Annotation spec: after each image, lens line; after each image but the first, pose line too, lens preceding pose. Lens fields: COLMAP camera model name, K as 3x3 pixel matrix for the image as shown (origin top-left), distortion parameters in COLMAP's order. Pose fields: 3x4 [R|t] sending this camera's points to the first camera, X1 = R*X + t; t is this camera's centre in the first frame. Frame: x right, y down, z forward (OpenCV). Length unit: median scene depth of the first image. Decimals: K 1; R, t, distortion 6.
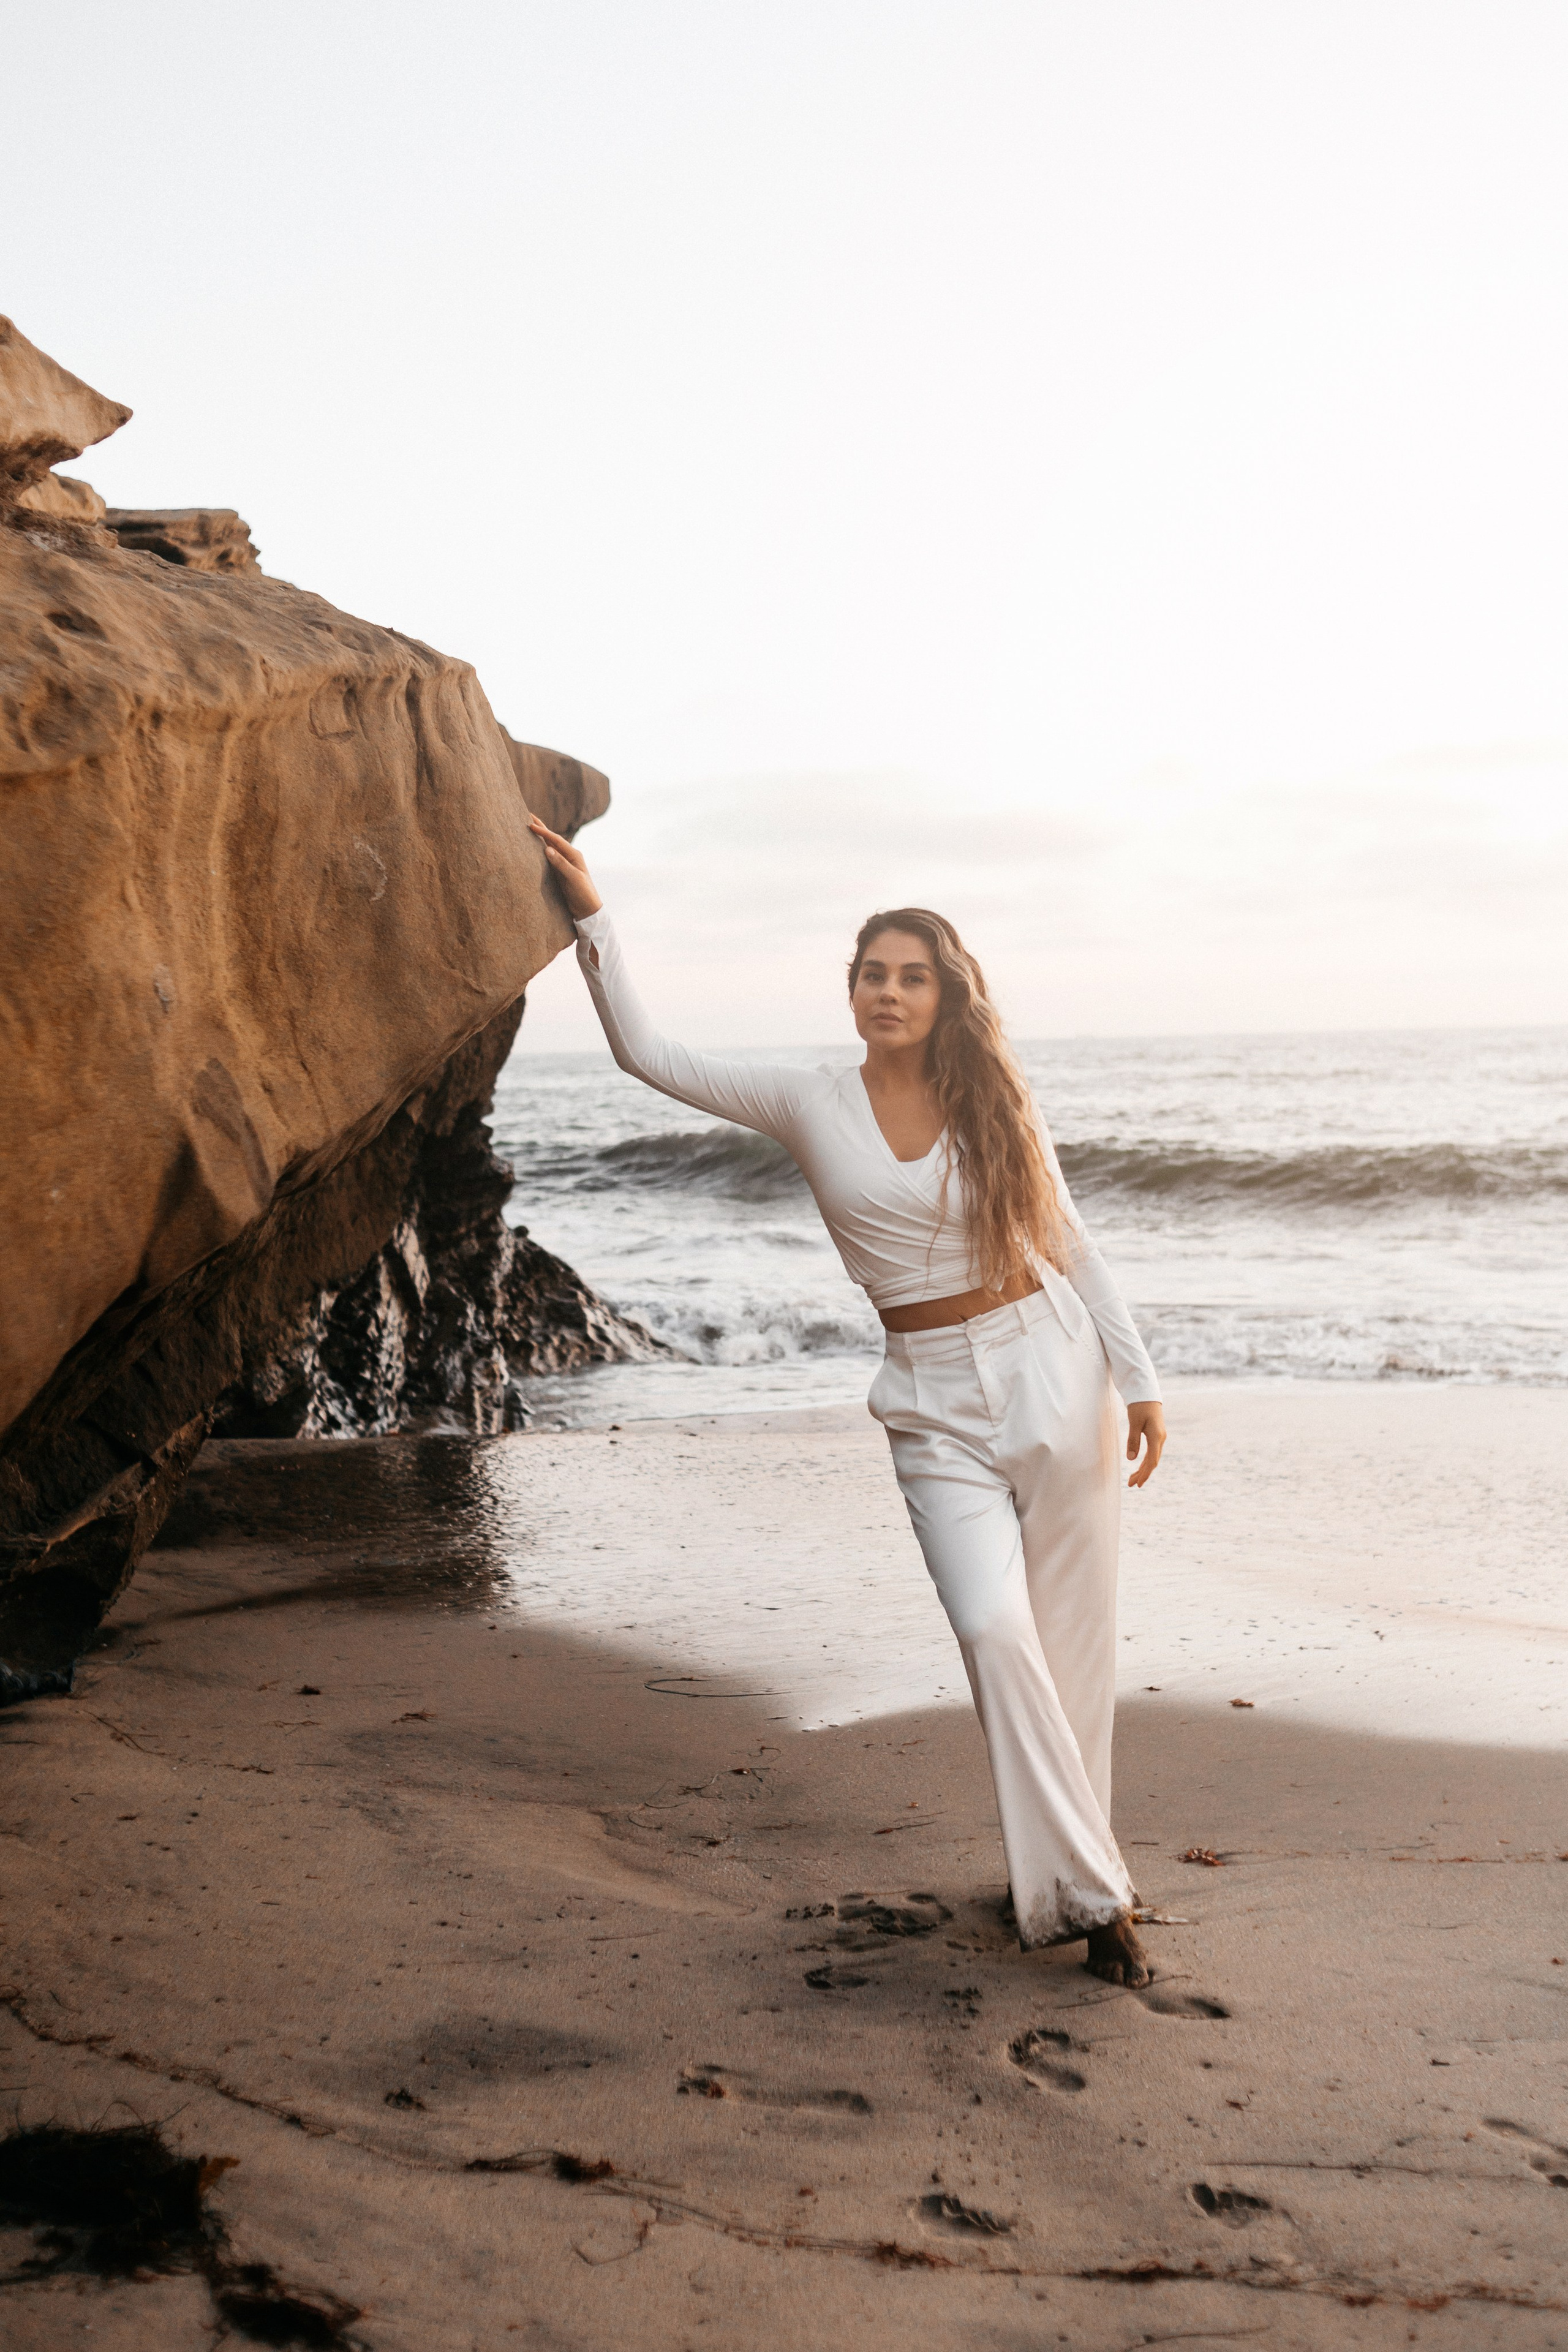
lens RADIAL K [[2342.7, 0, 783.5], [0, 2342.7, 1164.0], [0, 0, 1]] dist [0.005560, 0.000000]
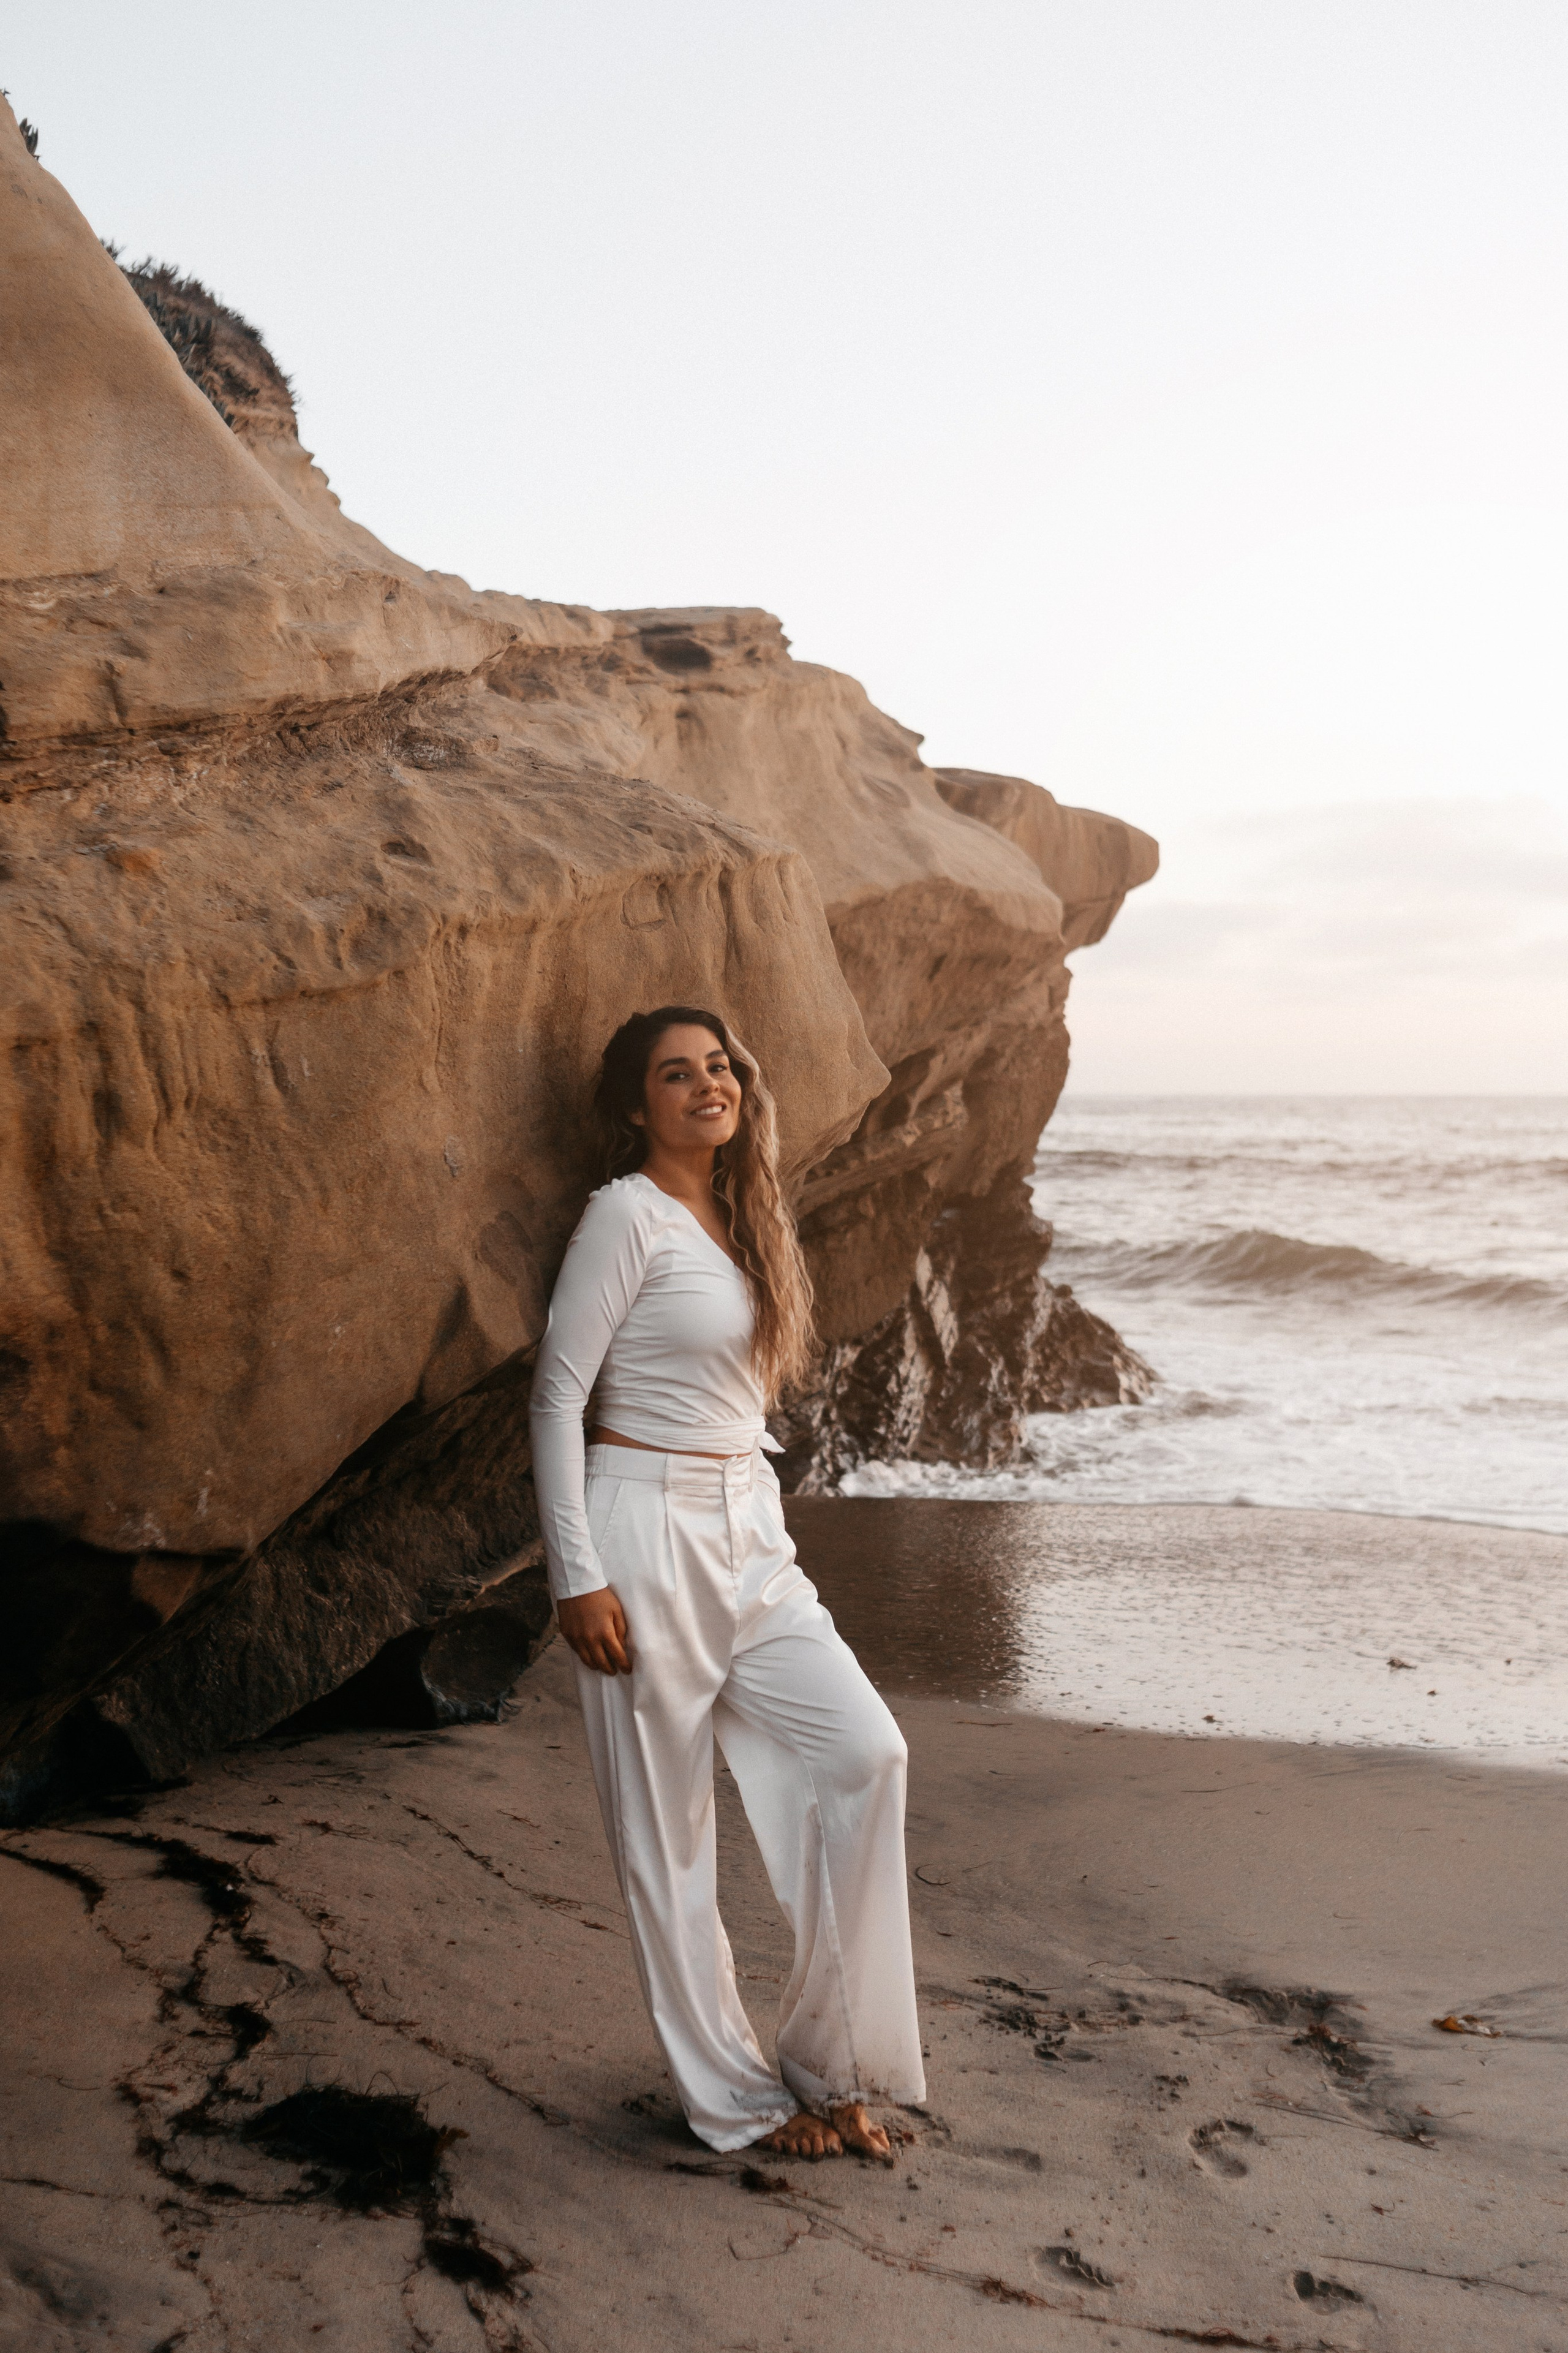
lens RADIAL K [[2343.5, 0, 778.7], [0, 2343.5, 1190.1], [0, 0, 1]] dist [0.005560, 0.000000]
pose [[0.972500, 0.037917, -0.229795, 0.150779], [-0.041270, 0.999100, -0.009803, -0.044311], [0.229217, 0.019017, 0.973190, -0.119709]]
